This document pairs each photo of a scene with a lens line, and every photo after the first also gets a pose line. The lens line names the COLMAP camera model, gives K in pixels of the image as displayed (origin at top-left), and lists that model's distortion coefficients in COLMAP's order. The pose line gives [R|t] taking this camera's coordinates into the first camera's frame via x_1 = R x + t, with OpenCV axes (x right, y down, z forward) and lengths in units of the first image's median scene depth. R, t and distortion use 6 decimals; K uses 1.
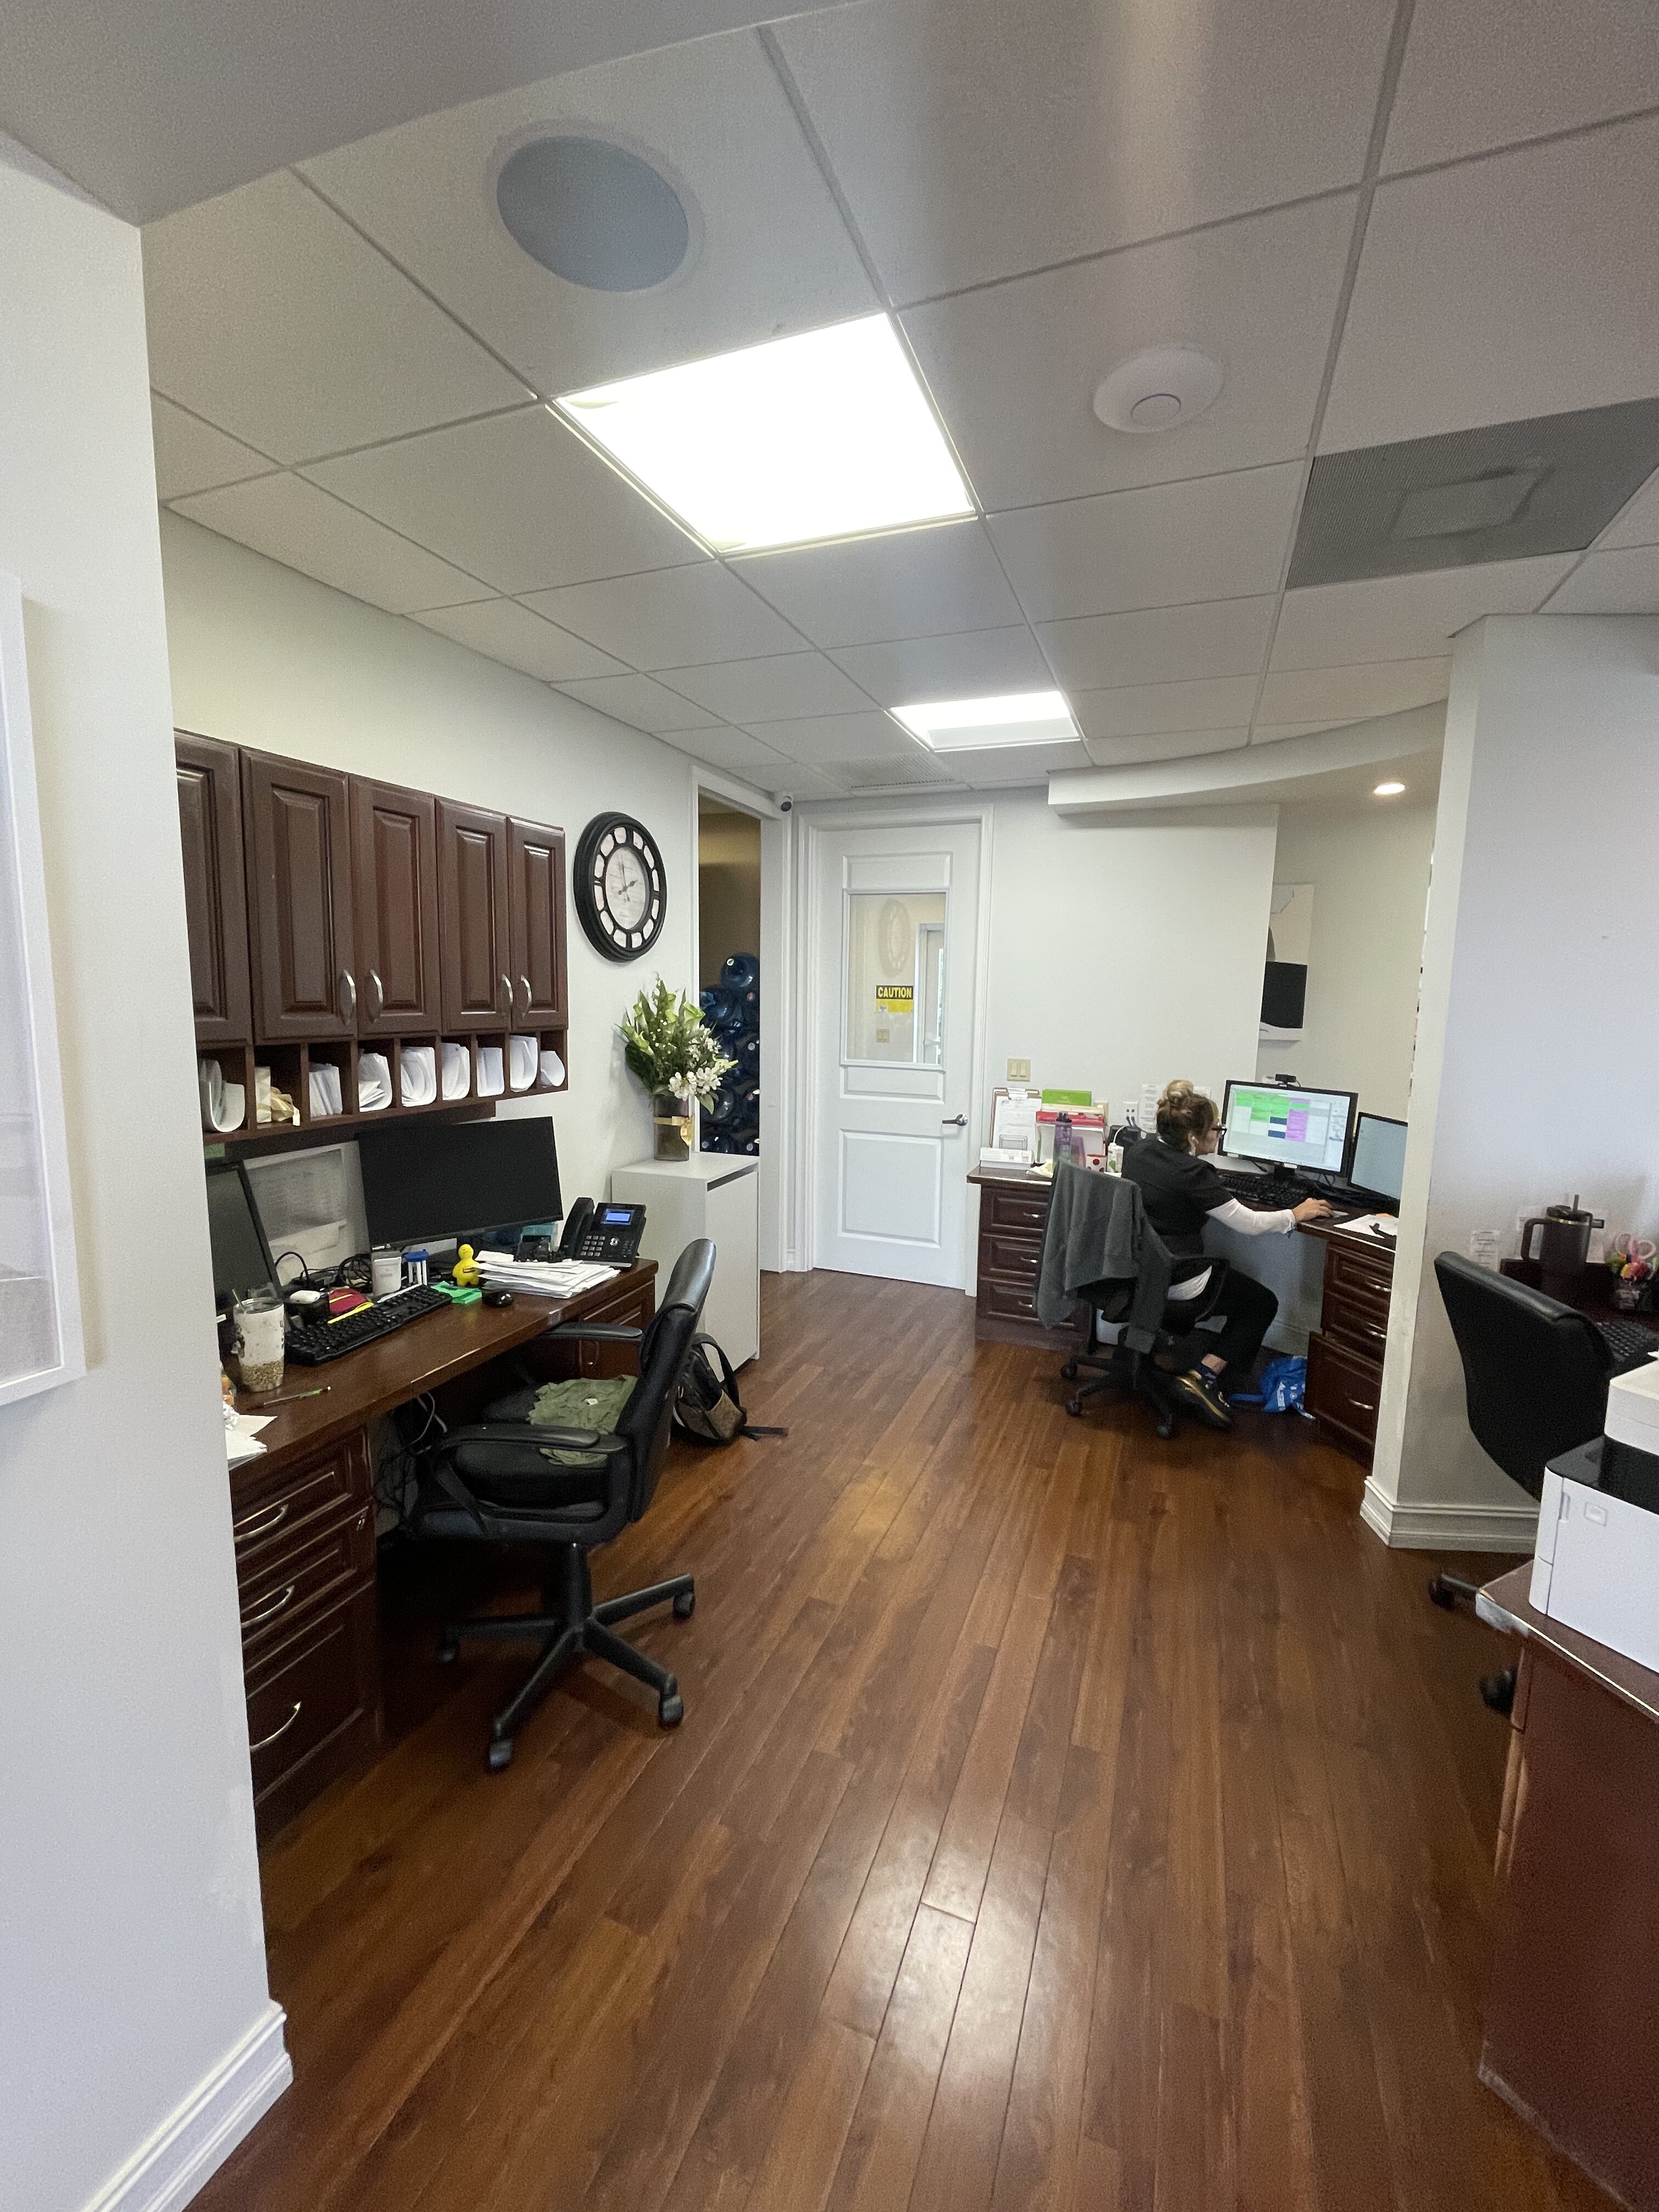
lens RADIAL K [[906.2, 0, 829.5], [0, 906.2, 1106.0], [0, 0, 1]] dist [0.001424, 0.000183]
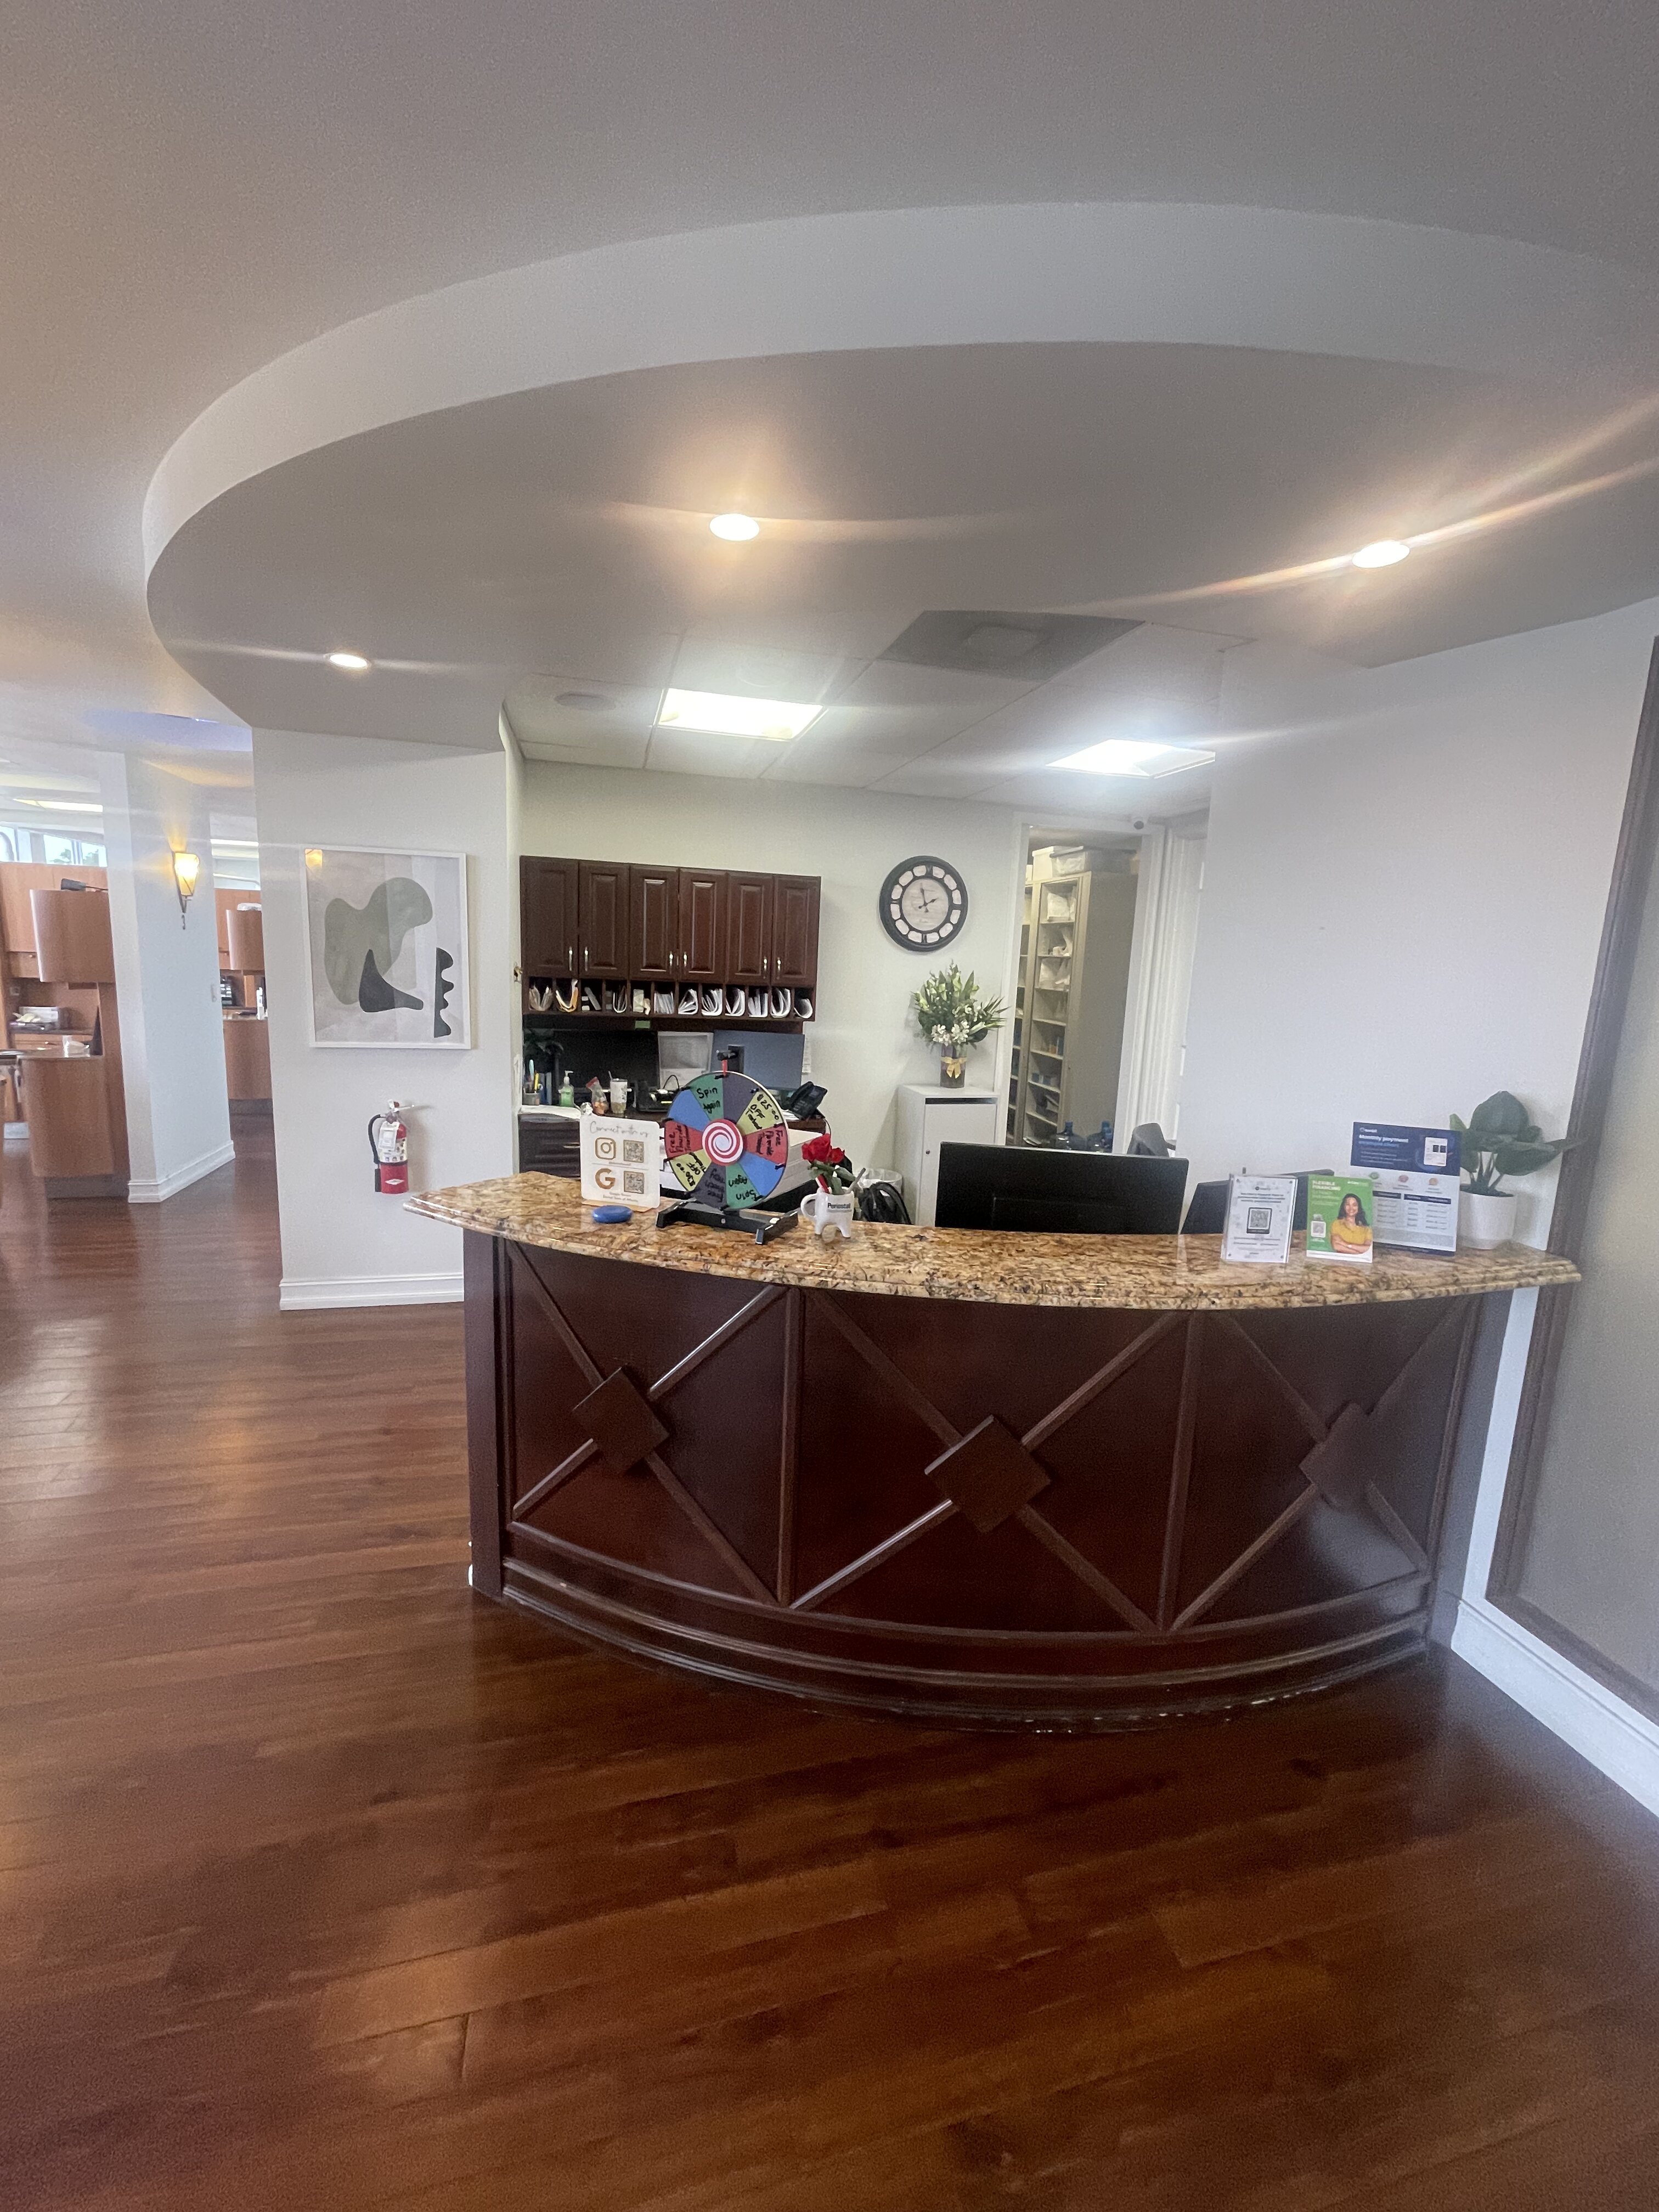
lens RADIAL K [[906.2, 0, 829.5], [0, 906.2, 1106.0], [0, 0, 1]] dist [0.001424, 0.000183]
pose [[0.583027, 0.148894, -0.798693, 0.976094], [-0.142236, 0.986587, 0.080093, -0.001299], [0.799906, 0.066906, 0.596385, -0.030401]]
